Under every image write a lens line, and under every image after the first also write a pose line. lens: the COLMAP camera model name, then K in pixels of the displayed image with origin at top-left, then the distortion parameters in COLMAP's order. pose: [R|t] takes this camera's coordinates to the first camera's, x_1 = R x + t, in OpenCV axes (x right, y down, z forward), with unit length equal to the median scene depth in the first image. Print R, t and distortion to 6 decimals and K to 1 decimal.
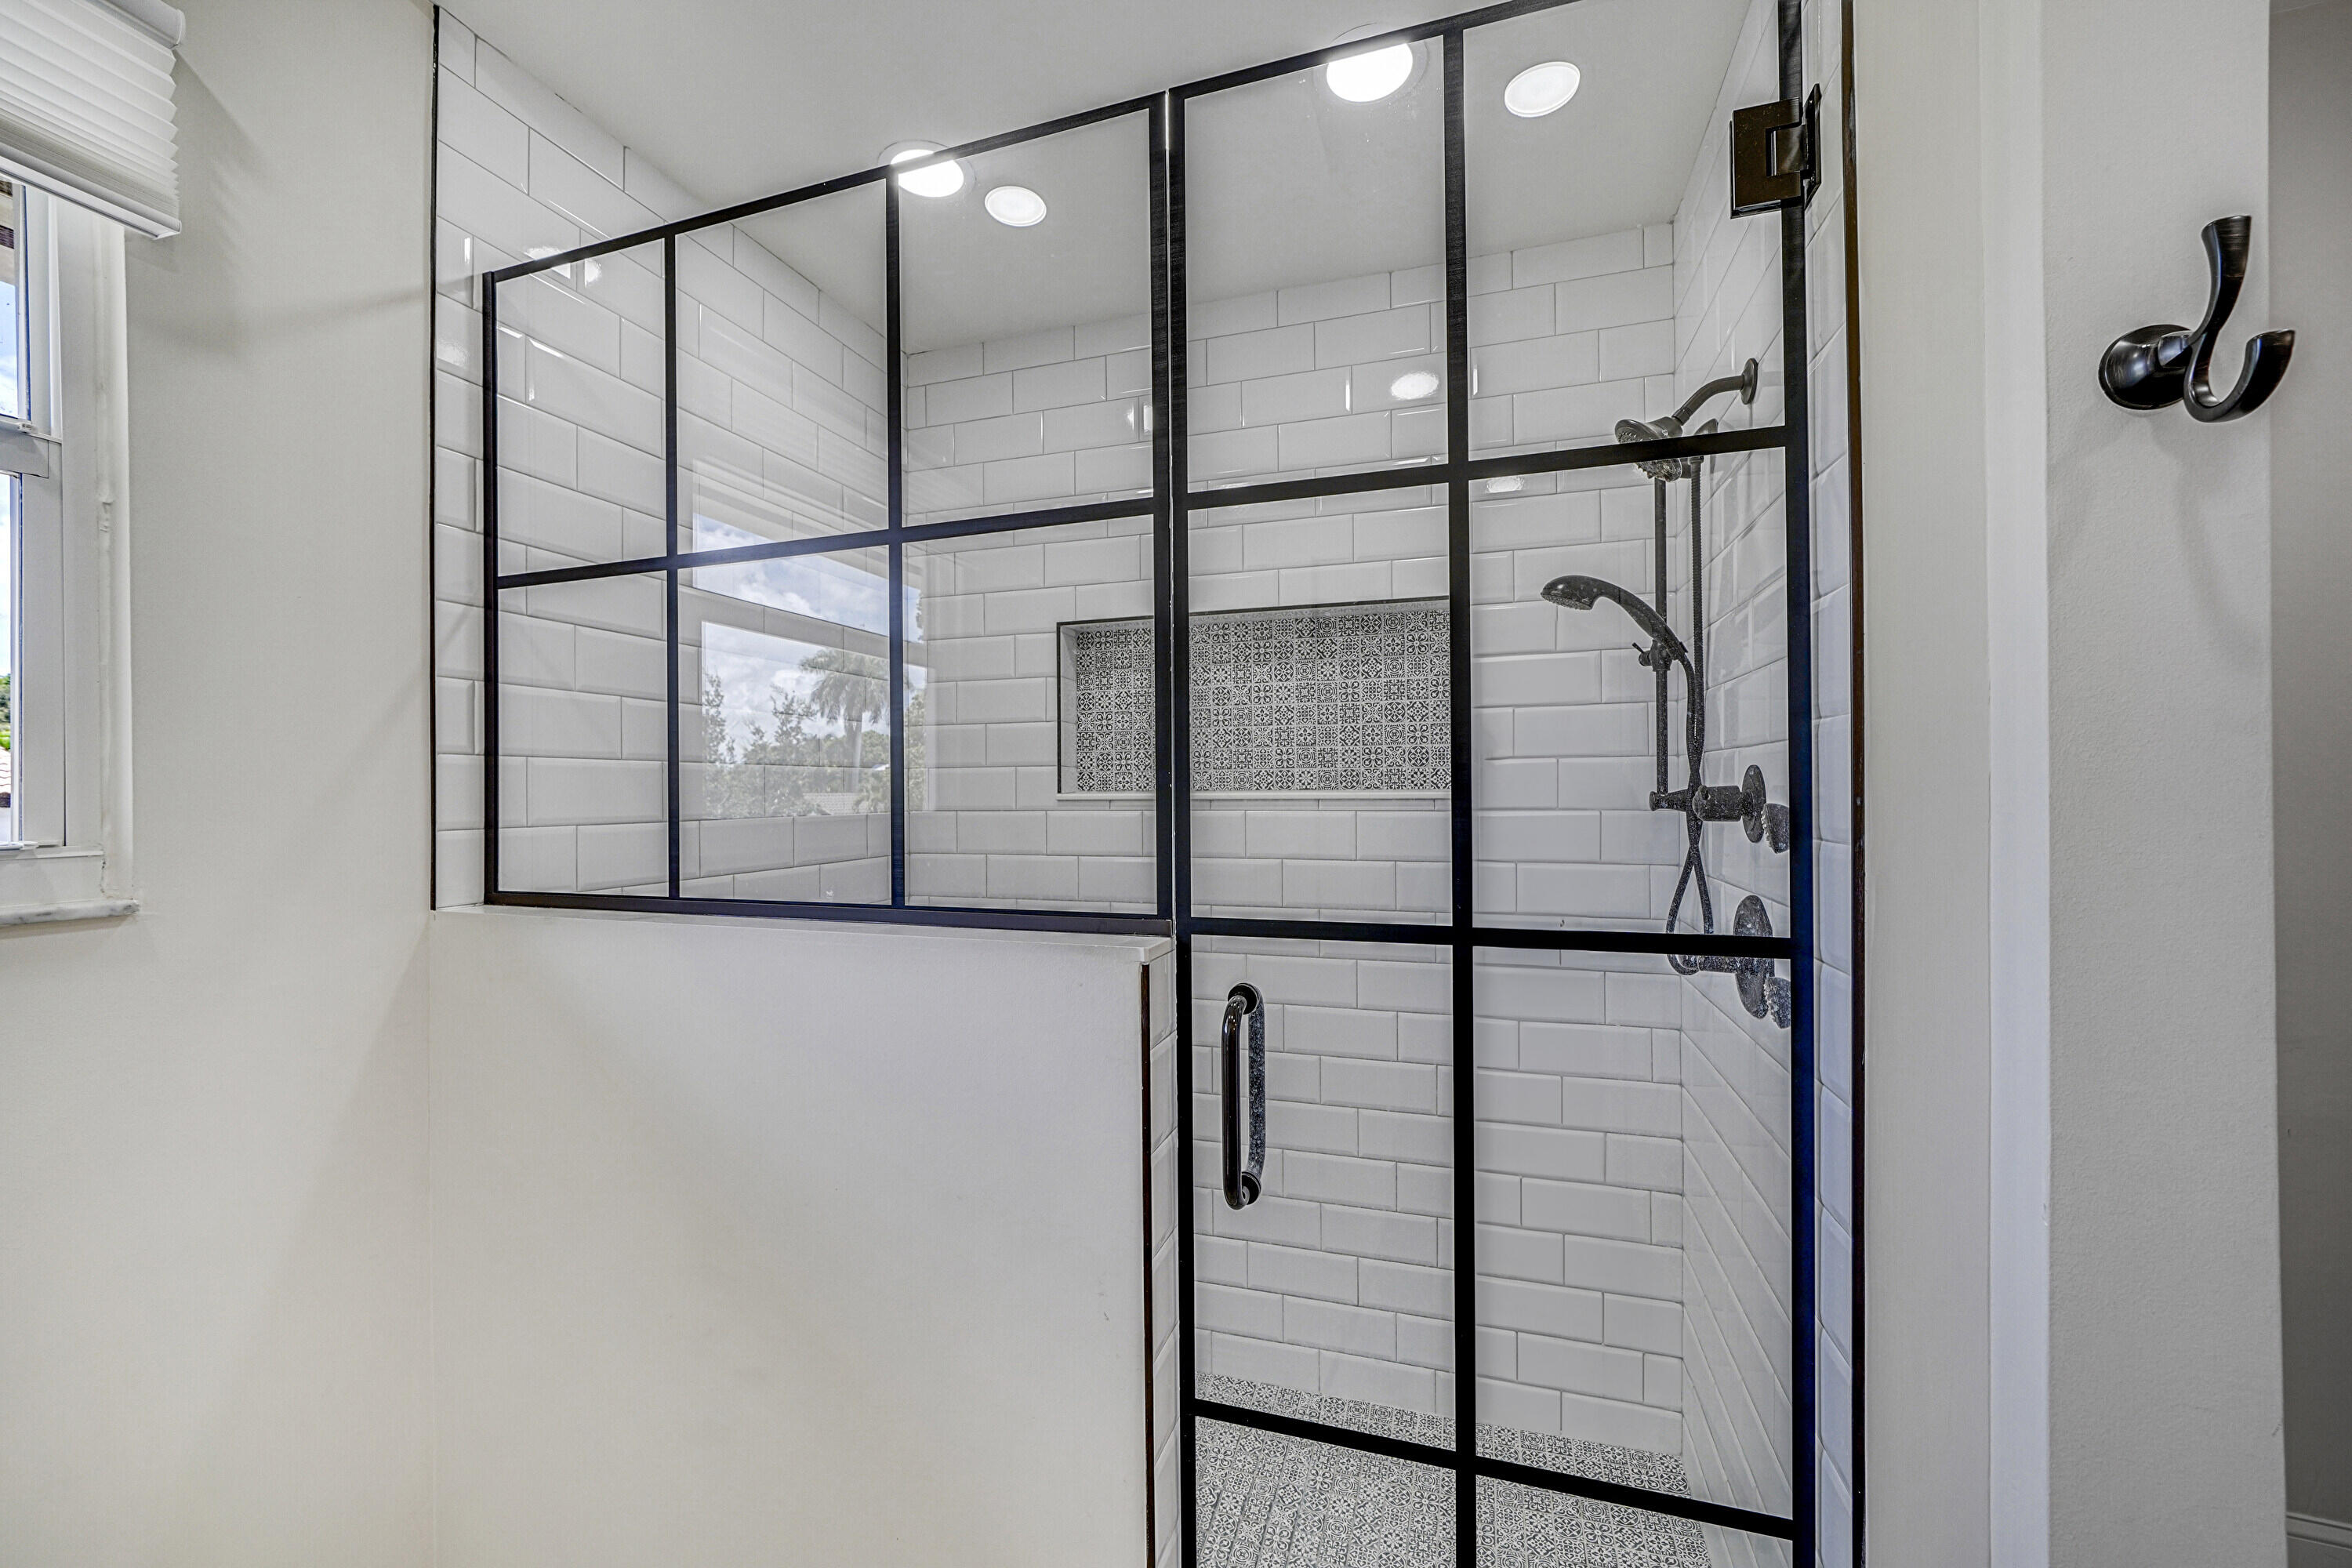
lens RADIAL K [[915.9, 0, 1174.8], [0, 915.9, 787.3], [0, 0, 1]] dist [-0.006784, 0.000377]
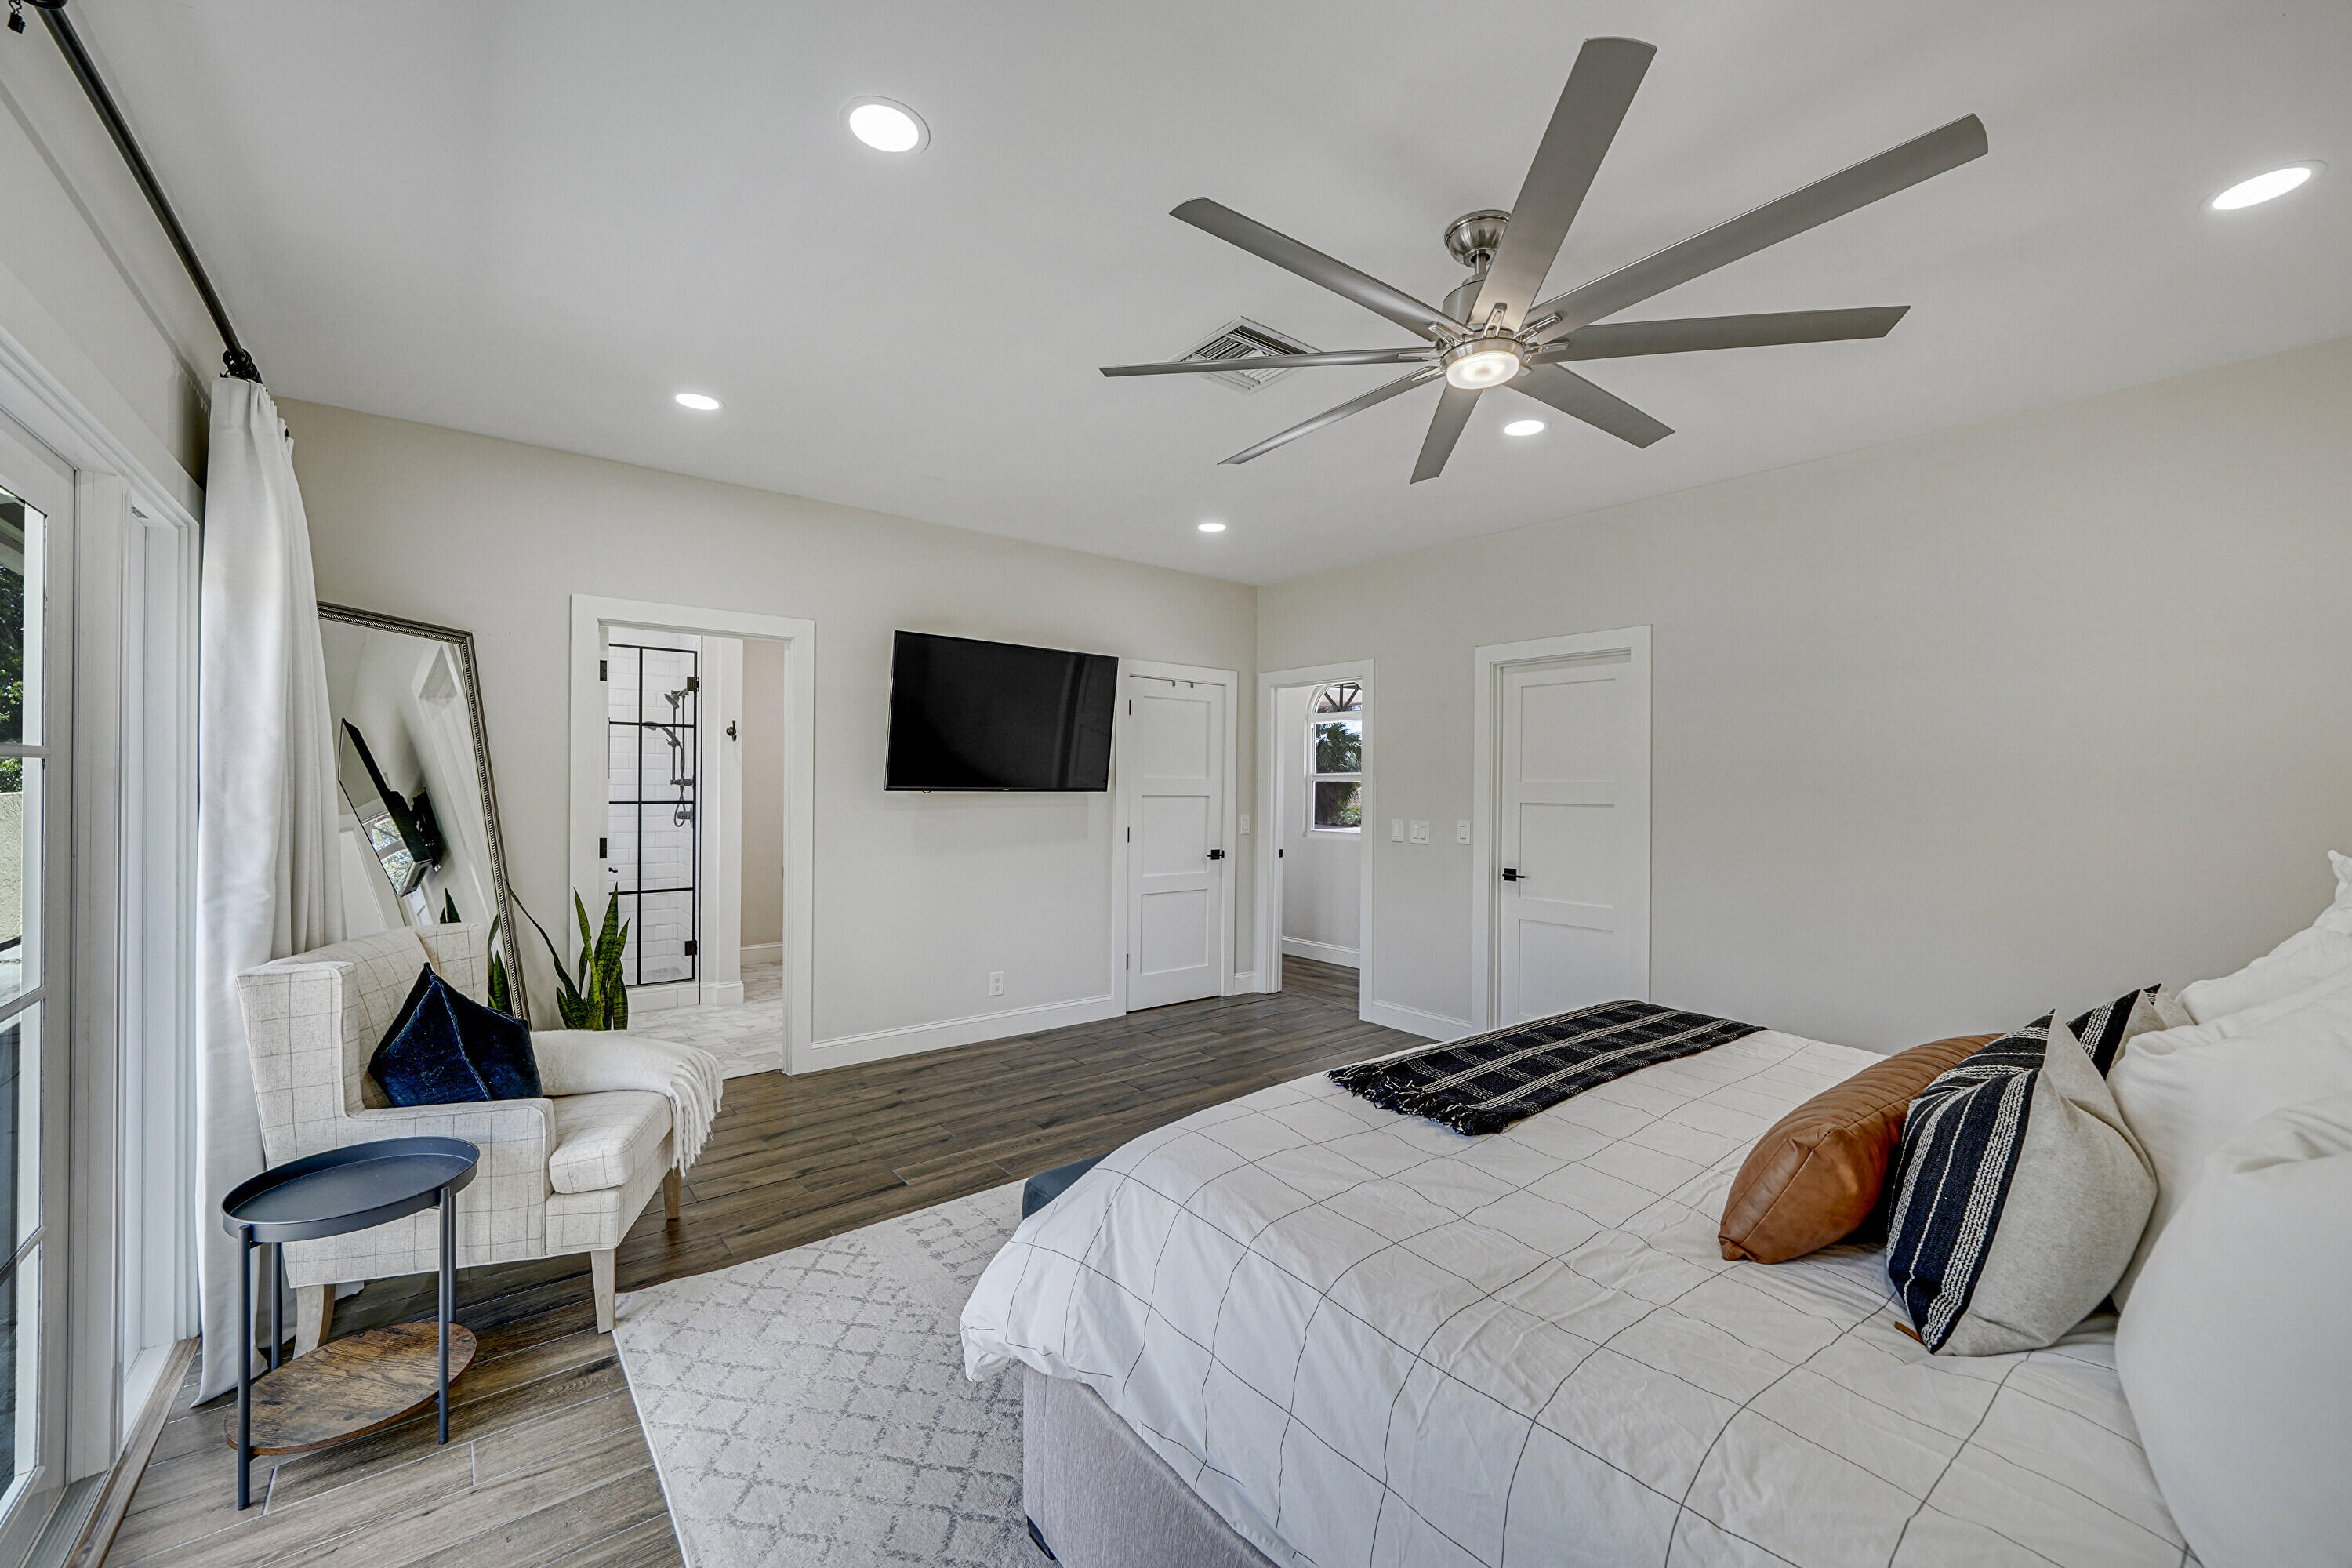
lens RADIAL K [[915.9, 0, 1174.8], [0, 915.9, 787.3], [0, 0, 1]] dist [-0.006784, 0.000377]
pose [[0.546704, 0.008132, 0.837287, -2.092889], [-0.013106, 0.999913, -0.001154, 0.016993], [-0.837224, -0.010343, 0.546763, -3.915350]]
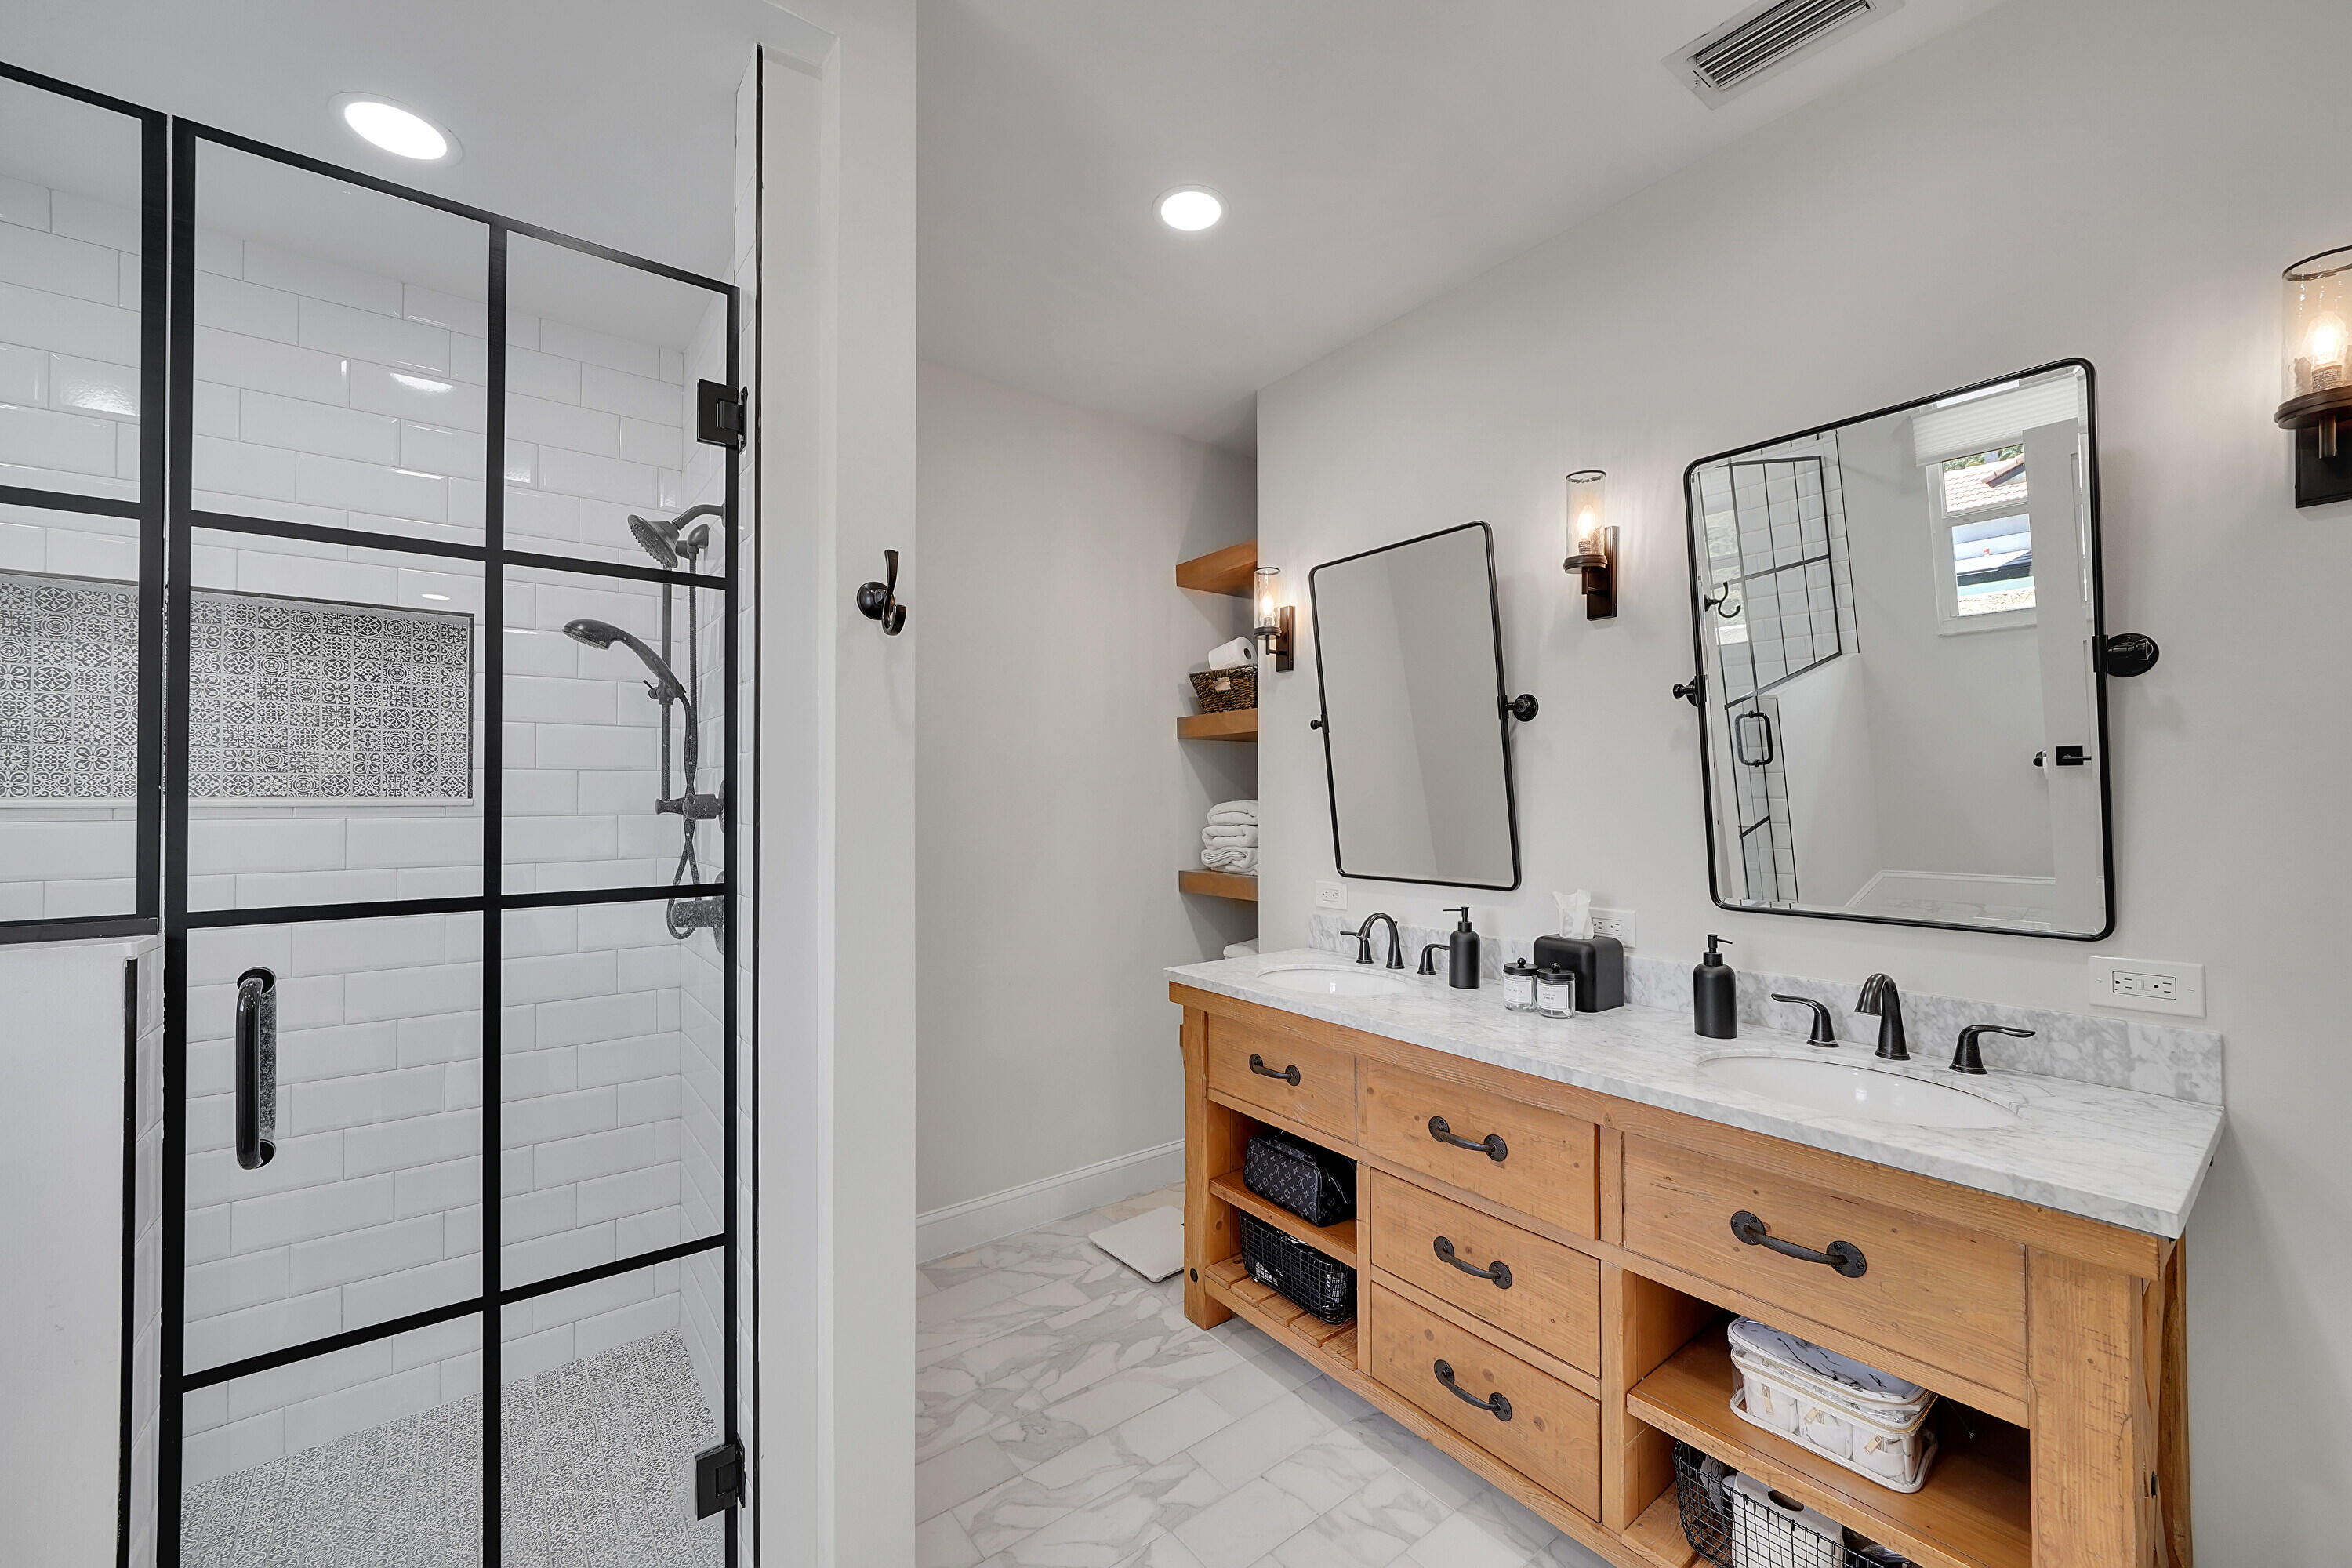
lens RADIAL K [[915.9, 0, 1174.8], [0, 915.9, 787.3], [0, 0, 1]] dist [-0.006784, 0.000377]
pose [[0.562890, 0.015104, 0.826394, -0.174329], [-0.003367, 0.999867, -0.015980, 0.008942], [-0.826525, 0.006212, 0.562866, -0.439160]]
